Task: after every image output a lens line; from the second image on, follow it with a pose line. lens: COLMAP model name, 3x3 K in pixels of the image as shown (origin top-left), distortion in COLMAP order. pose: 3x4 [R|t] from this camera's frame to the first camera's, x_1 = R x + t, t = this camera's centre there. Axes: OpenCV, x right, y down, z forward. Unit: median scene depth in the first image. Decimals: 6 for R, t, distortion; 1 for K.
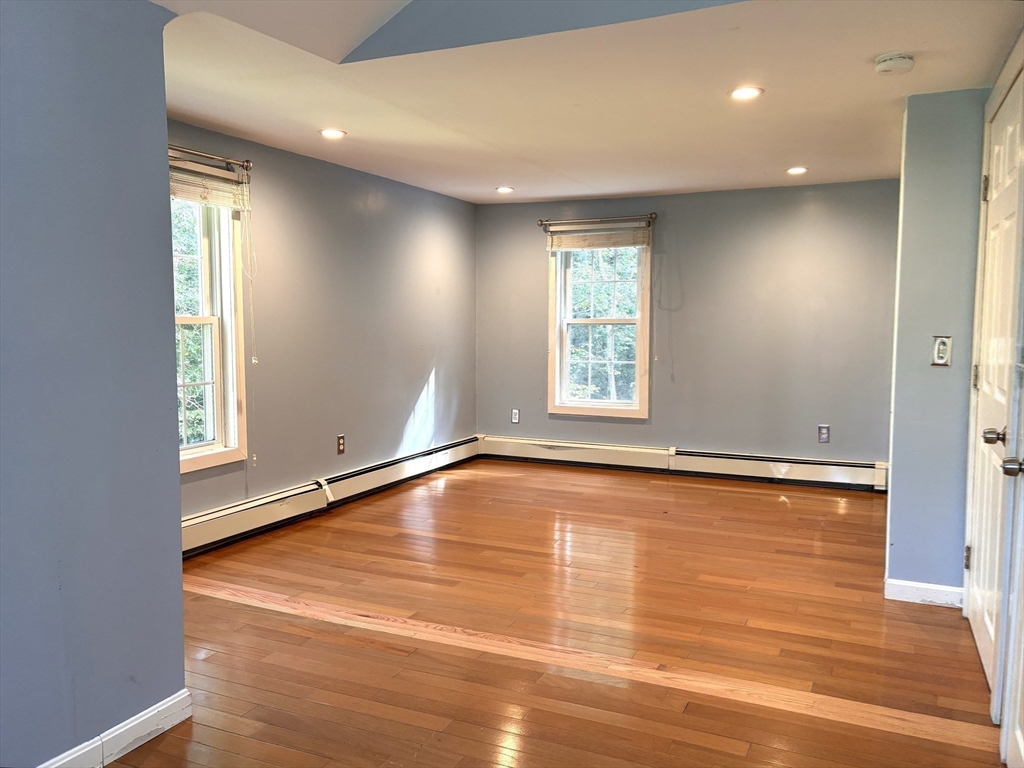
lens RADIAL K [[777.9, 0, 508.8], [0, 777.9, 390.1], [0, 0, 1]] dist [0.092723, -0.162637]
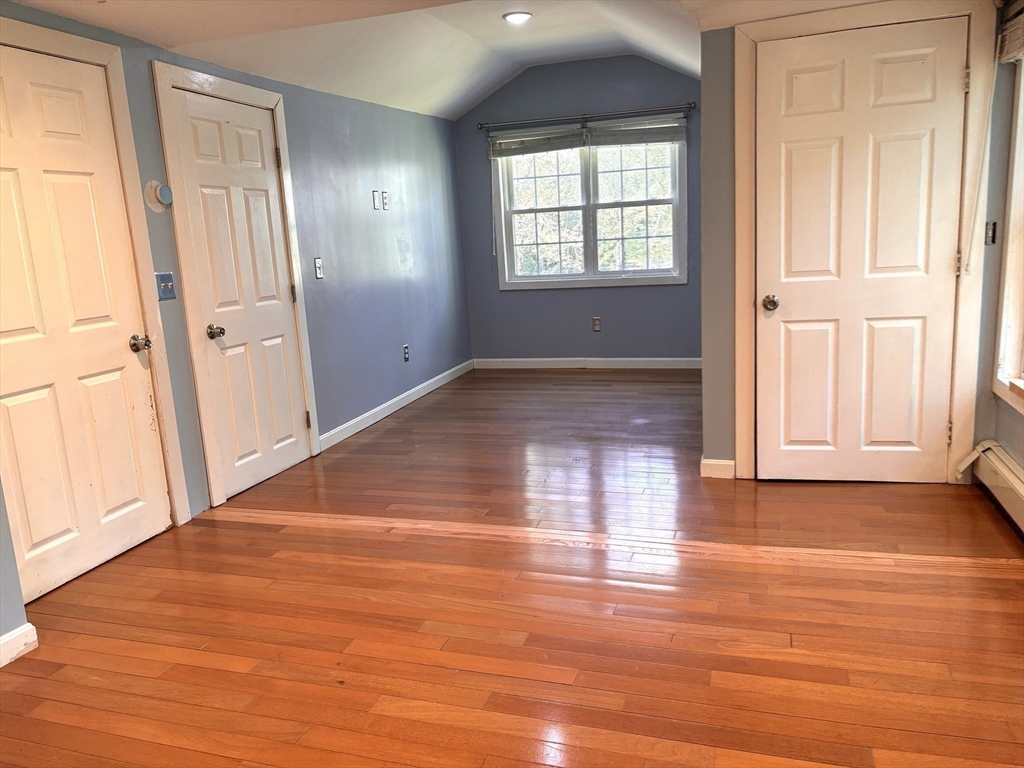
lens RADIAL K [[777.9, 0, 508.8], [0, 777.9, 390.1], [0, 0, 1]] dist [0.092723, -0.162637]
pose [[-0.991483, 0.068624, -0.110689, 0.115979], [0.034777, 0.958559, 0.282763, -0.178729], [0.125507, 0.276505, -0.952782, 1.916194]]
